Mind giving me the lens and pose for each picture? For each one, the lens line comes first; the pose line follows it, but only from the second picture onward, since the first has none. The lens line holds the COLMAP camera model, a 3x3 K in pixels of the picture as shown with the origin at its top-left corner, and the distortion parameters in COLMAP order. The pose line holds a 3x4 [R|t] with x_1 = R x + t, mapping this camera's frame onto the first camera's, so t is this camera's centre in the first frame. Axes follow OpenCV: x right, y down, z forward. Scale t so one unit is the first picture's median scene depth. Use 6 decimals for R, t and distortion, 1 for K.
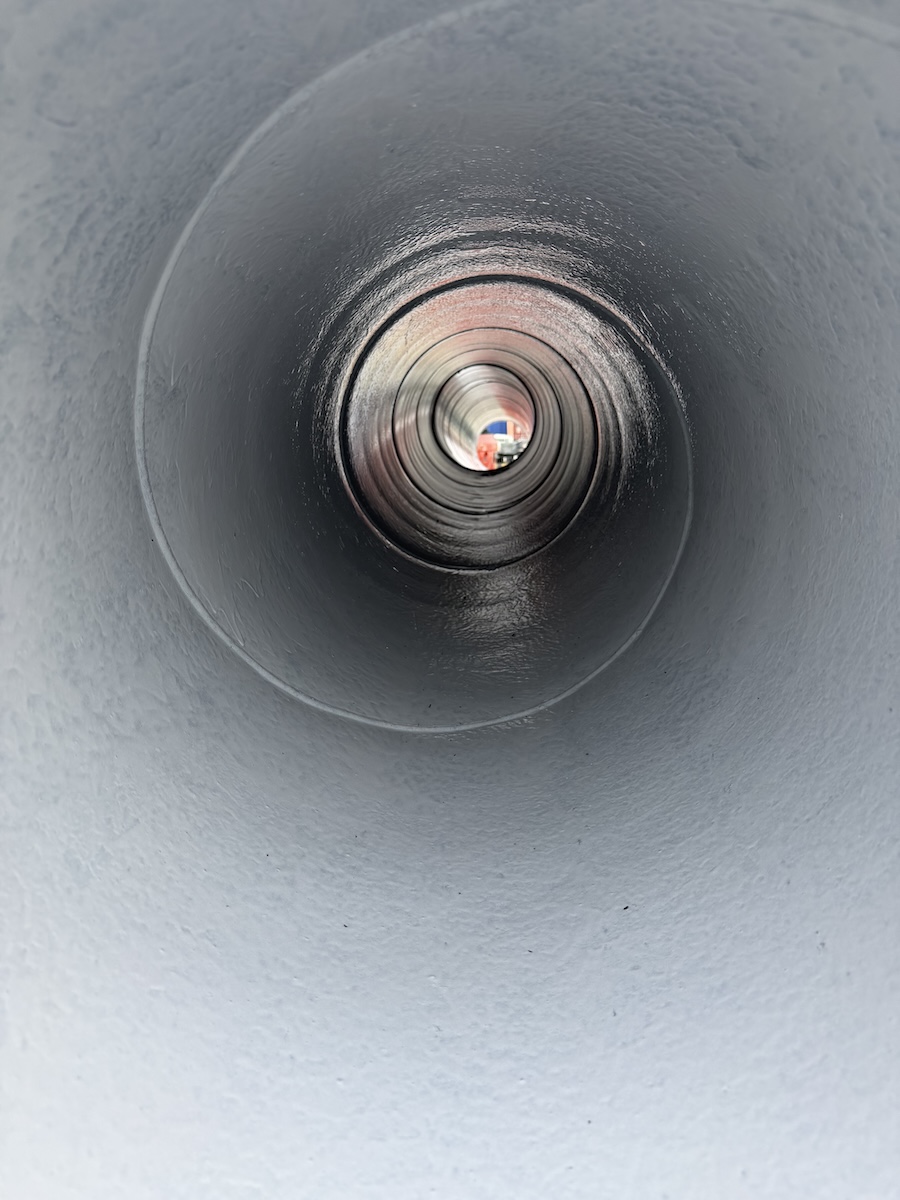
lens RADIAL K [[795.4, 0, 450.0], [0, 795.4, 600.0], [0, 0, 1]] dist [-0.101051, 0.000082]
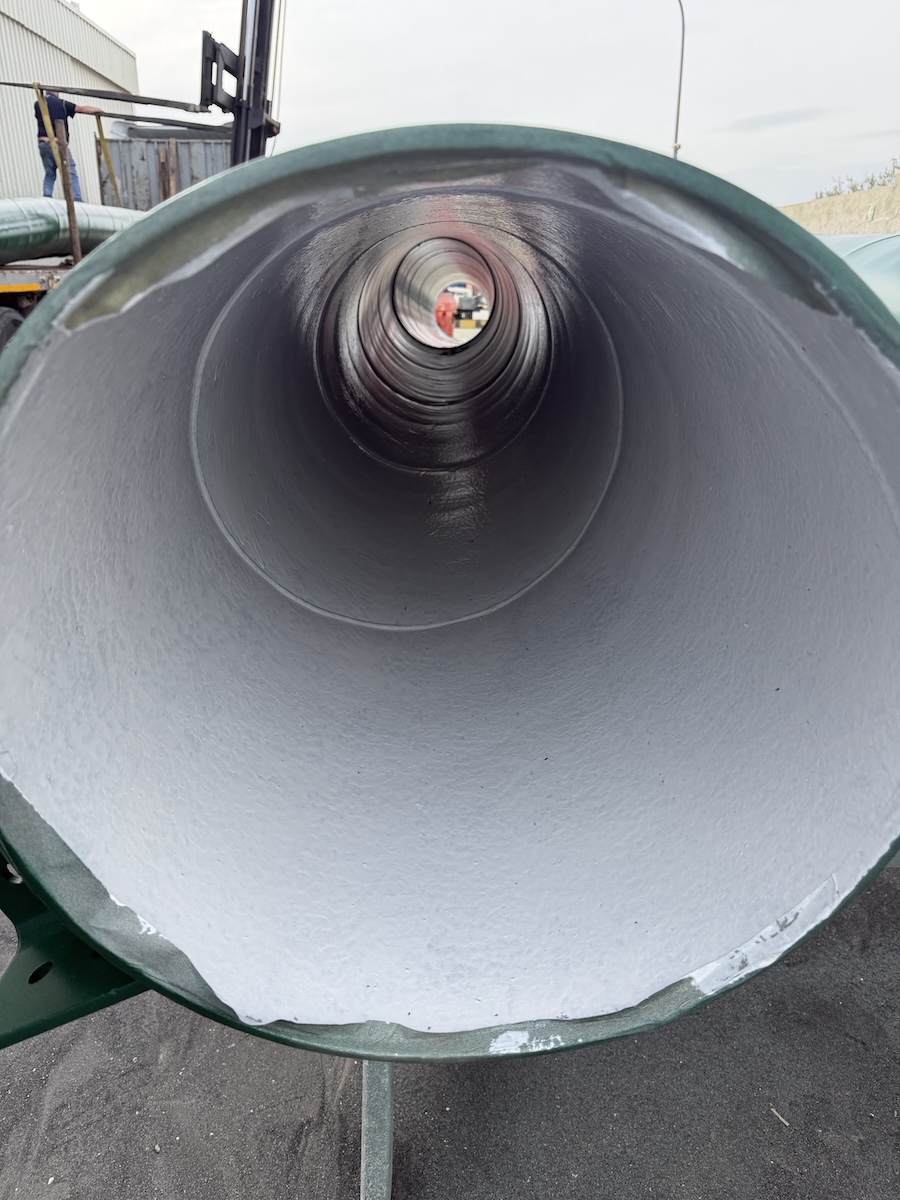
lens RADIAL K [[795.4, 0, 450.0], [0, 795.4, 600.0], [0, 0, 1]] dist [-0.101051, 0.000082]
pose [[0.998514, -0.001340, 0.054488, -0.041579], [-0.007830, 0.985803, 0.167722, -0.162458], [-0.053939, -0.167900, 0.984327, -0.442720]]
